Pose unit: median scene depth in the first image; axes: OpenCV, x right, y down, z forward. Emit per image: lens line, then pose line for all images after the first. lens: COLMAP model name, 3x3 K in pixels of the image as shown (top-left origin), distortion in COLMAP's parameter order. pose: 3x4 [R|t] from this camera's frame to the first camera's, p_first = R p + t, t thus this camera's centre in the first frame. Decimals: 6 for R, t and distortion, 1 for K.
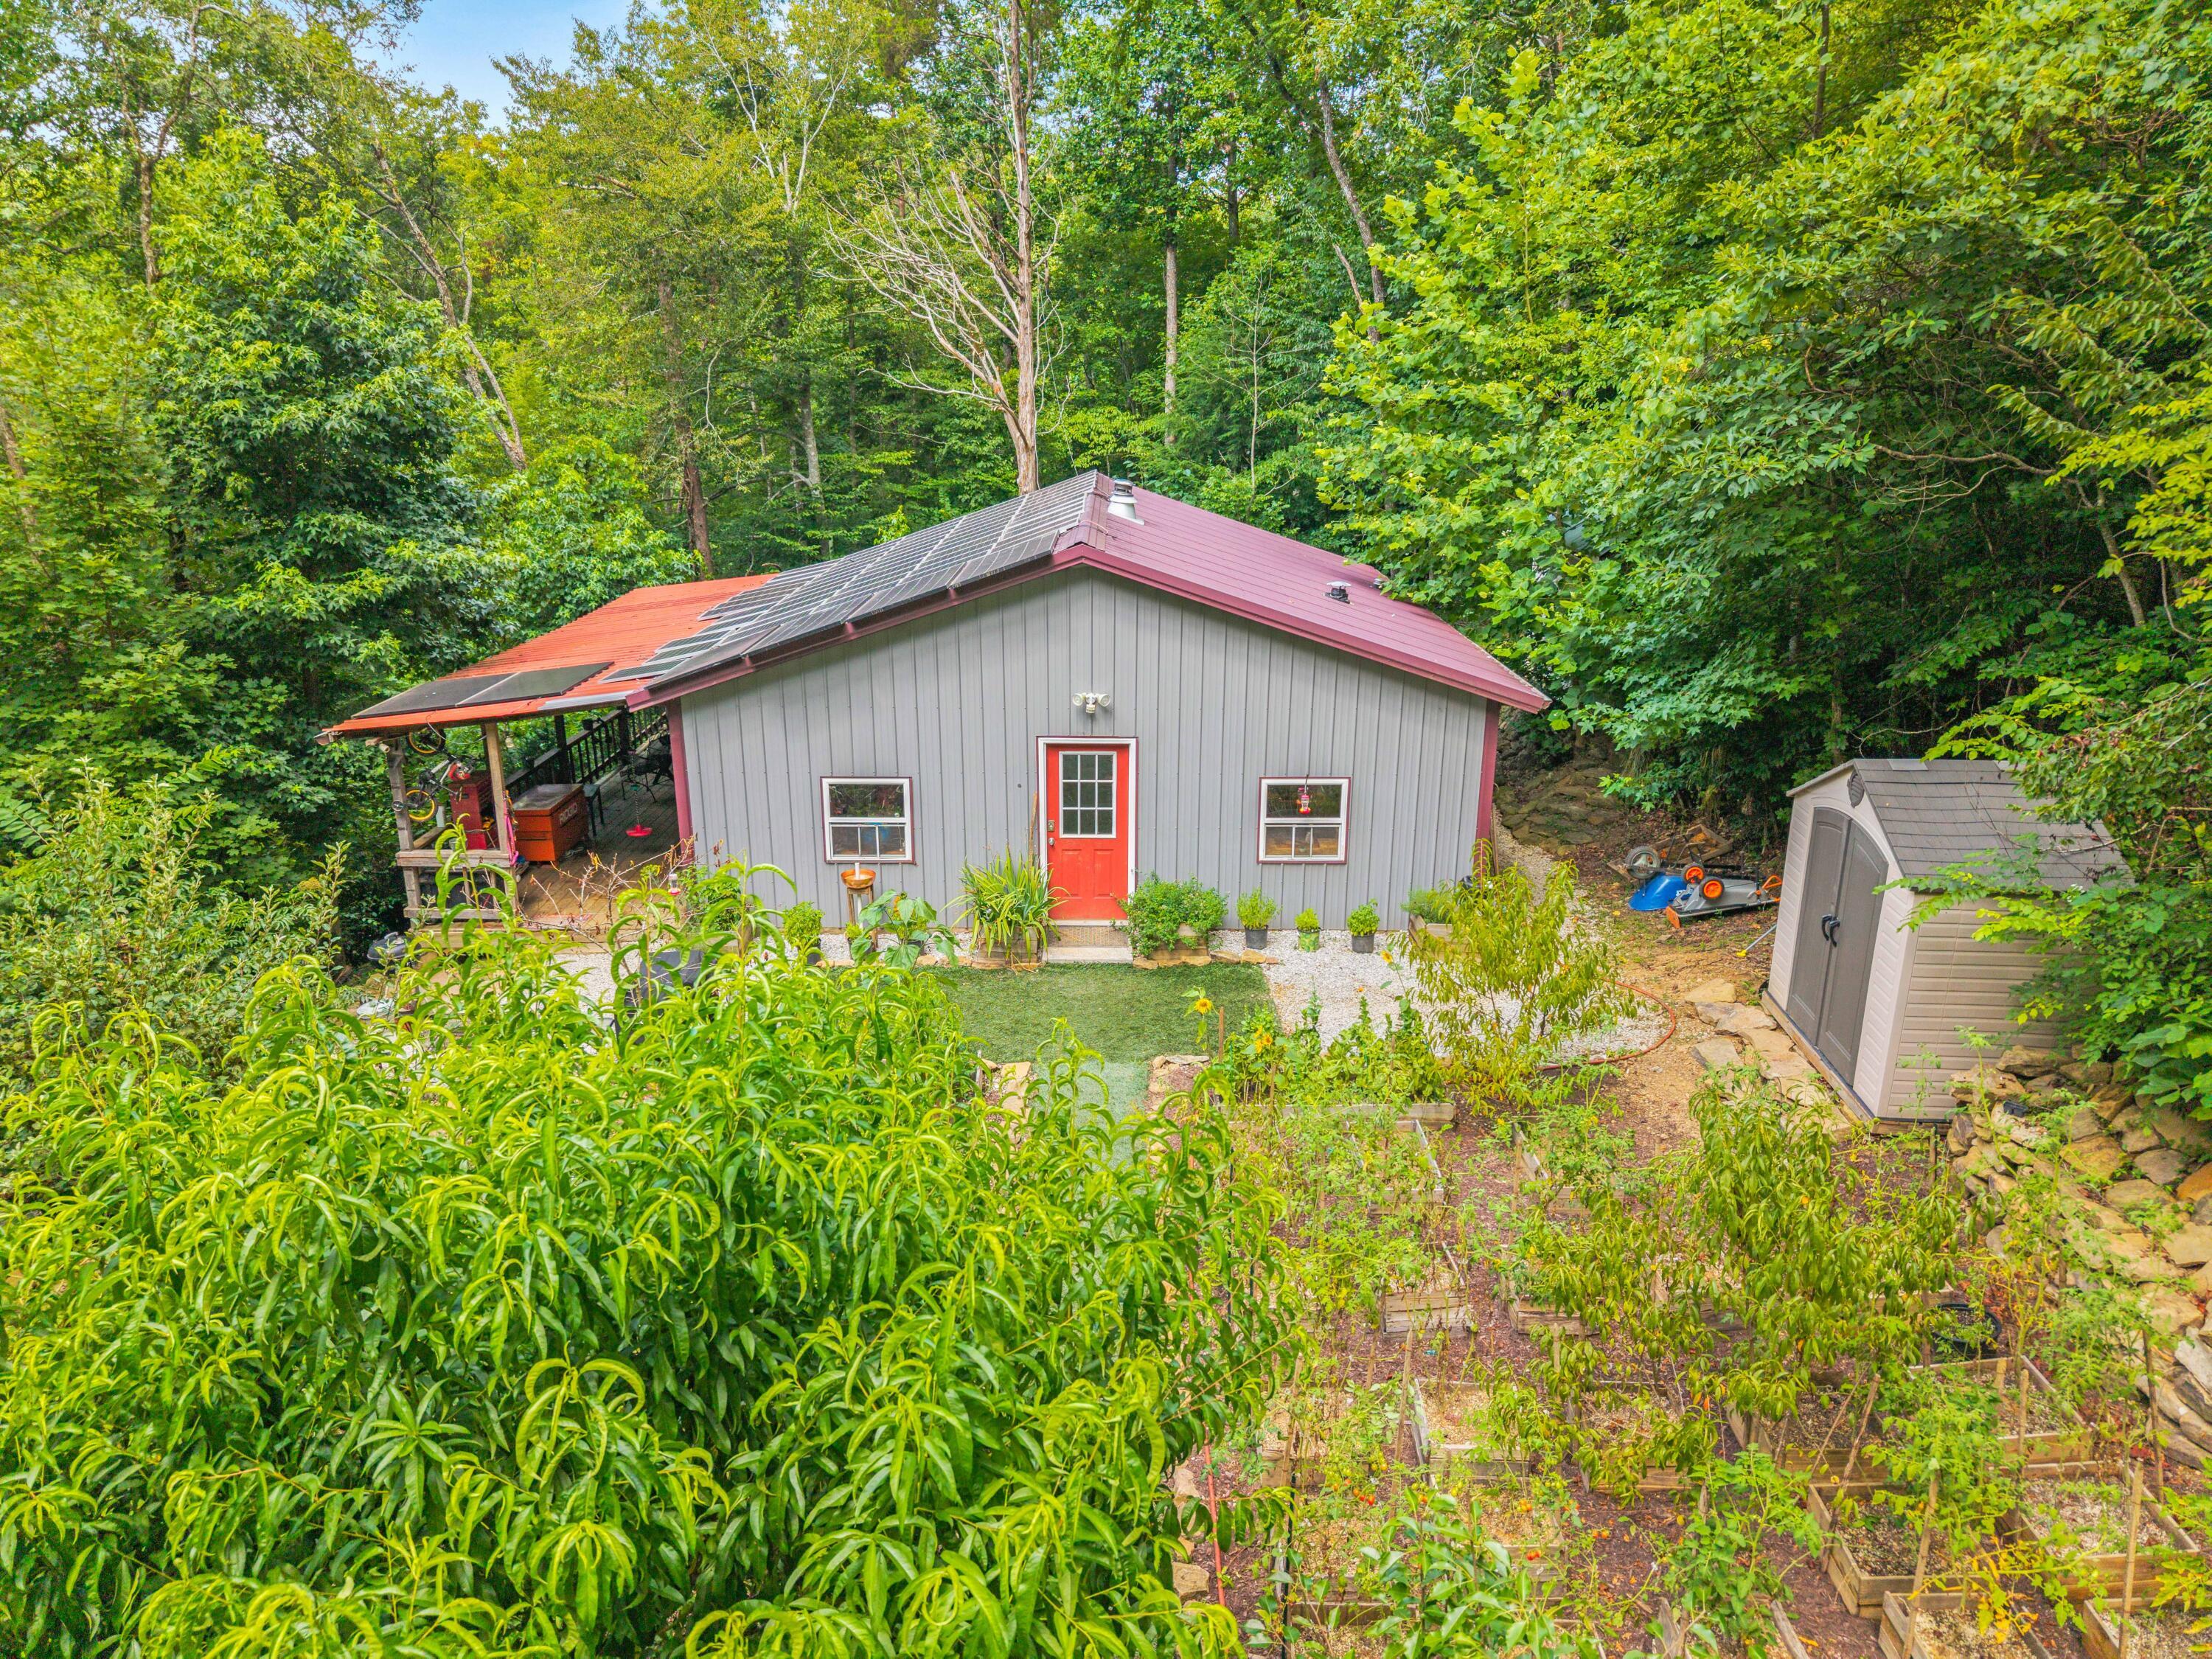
lens RADIAL K [[1477.9, 0, 1101.3], [0, 1477.9, 827.8], [0, 0, 1]] dist [0.030814, -0.009013]
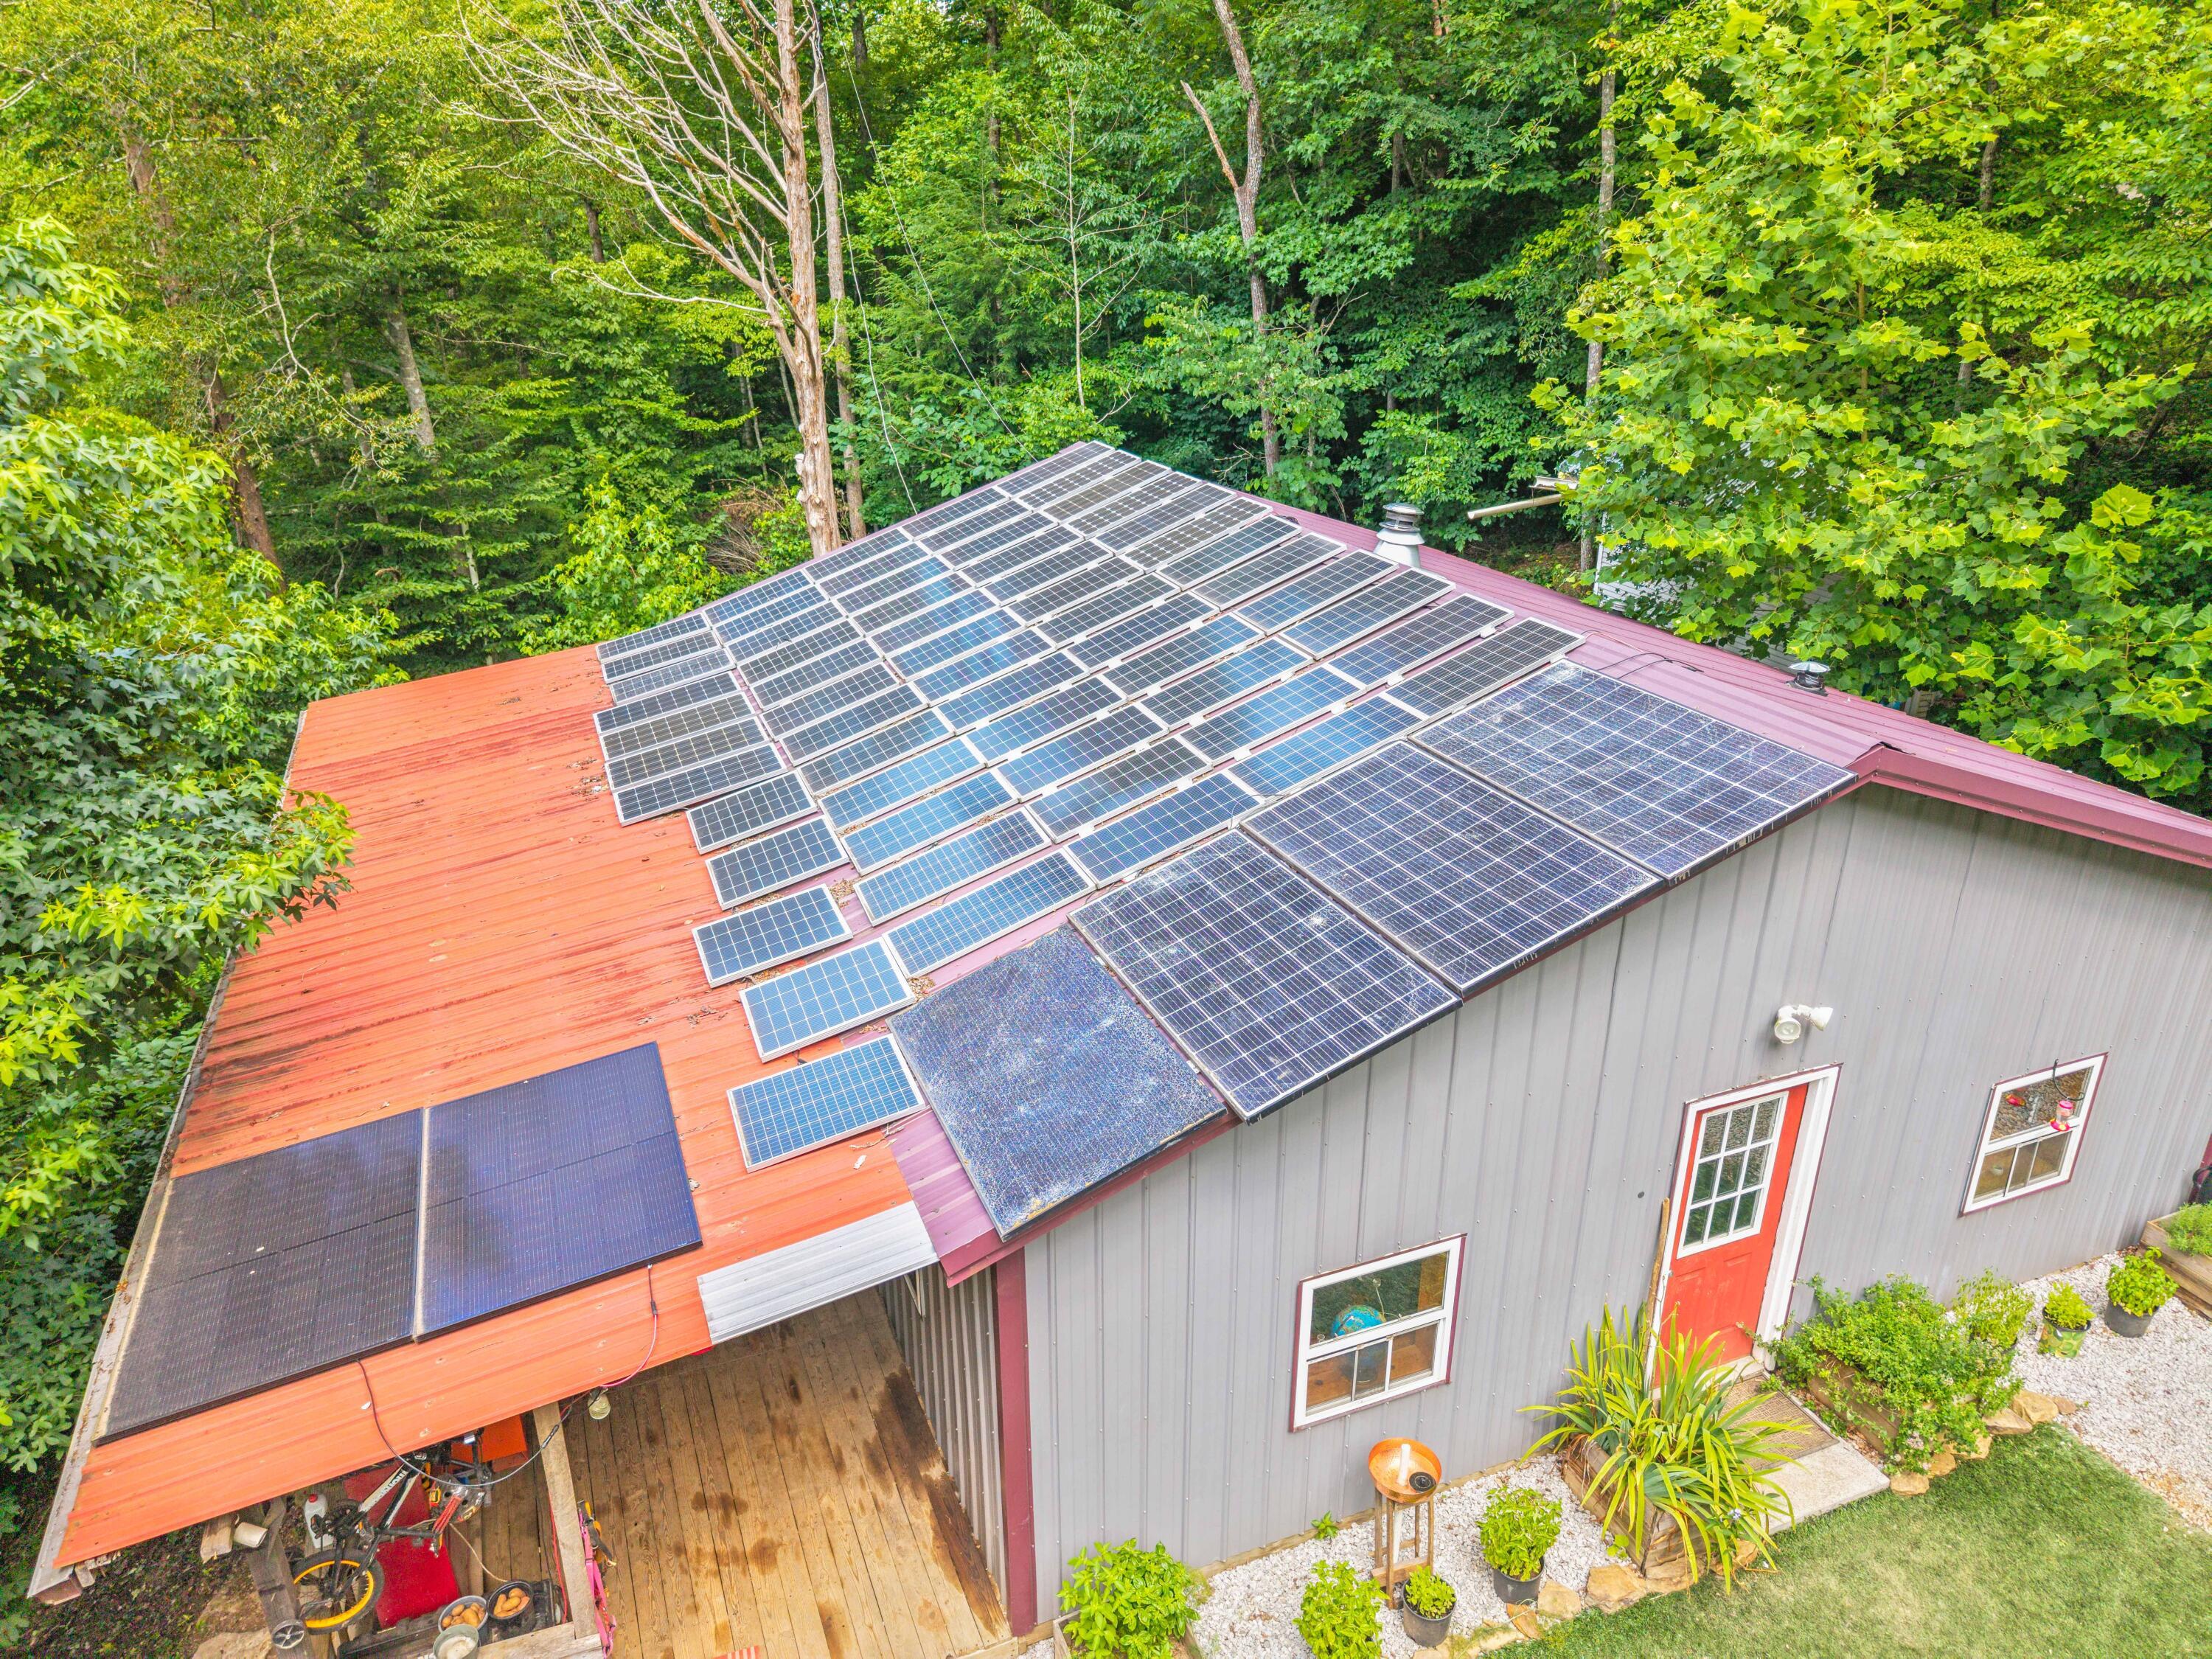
lens RADIAL K [[1477.9, 0, 1109.2], [0, 1477.9, 832.9], [0, 0, 1]] dist [0.030814, -0.009013]
pose [[0.928401, -0.155330, 0.337557, -0.373526], [0.121085, 0.985316, 0.120377, -0.231850], [-0.351298, -0.070885, 0.933576, 0.590847]]
